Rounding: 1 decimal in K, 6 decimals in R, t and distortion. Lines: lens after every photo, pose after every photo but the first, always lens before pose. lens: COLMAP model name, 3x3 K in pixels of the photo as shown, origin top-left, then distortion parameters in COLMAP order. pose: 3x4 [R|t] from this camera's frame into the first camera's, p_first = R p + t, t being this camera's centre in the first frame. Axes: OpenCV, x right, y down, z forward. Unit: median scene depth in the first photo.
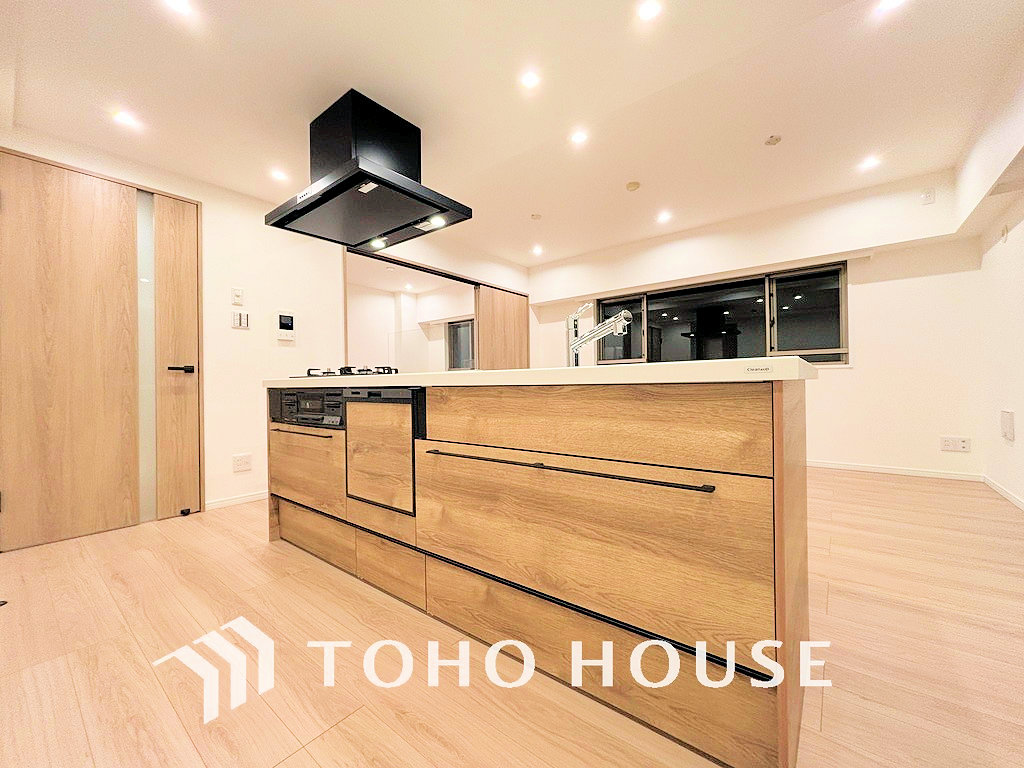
lens RADIAL K [[408.5, 0, 513.7], [0, 408.5, 385.9], [0, 0, 1]] dist [0.002687, -0.002263]
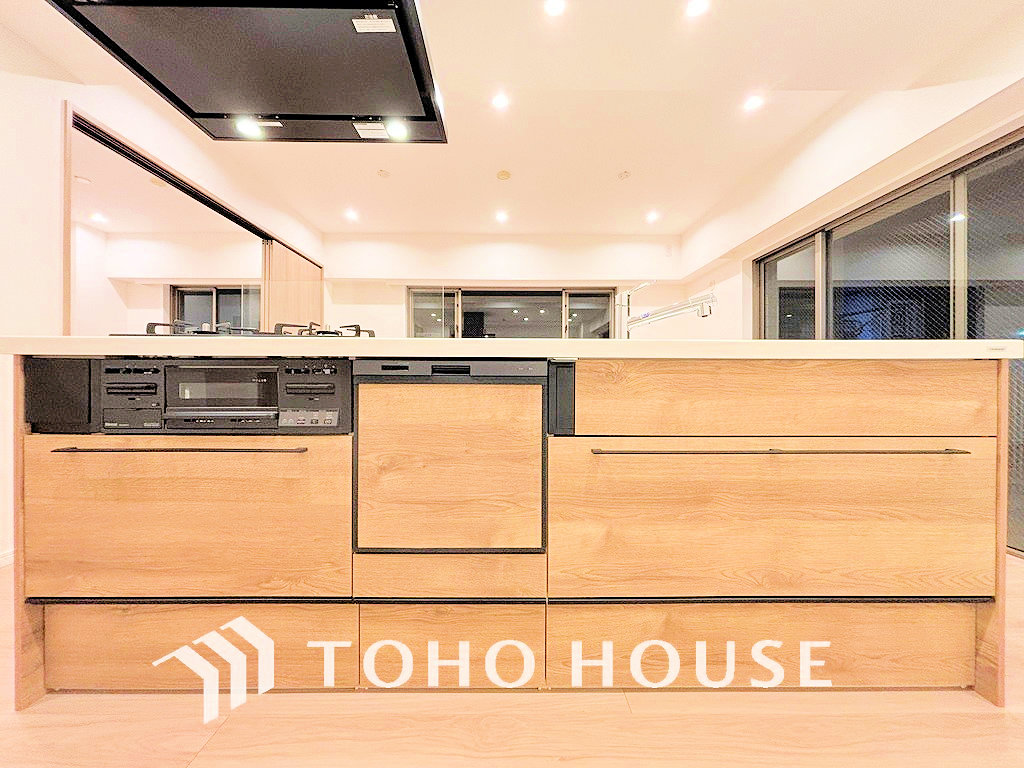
lens RADIAL K [[408.5, 0, 511.8], [0, 408.5, 383.8], [0, 0, 1]] dist [0.002687, -0.002263]
pose [[0.778243, 0.014421, 0.627797, -0.656547], [-0.011961, 0.999895, -0.008141, 0.045155], [-0.627849, -0.001174, 0.778334, 0.475964]]
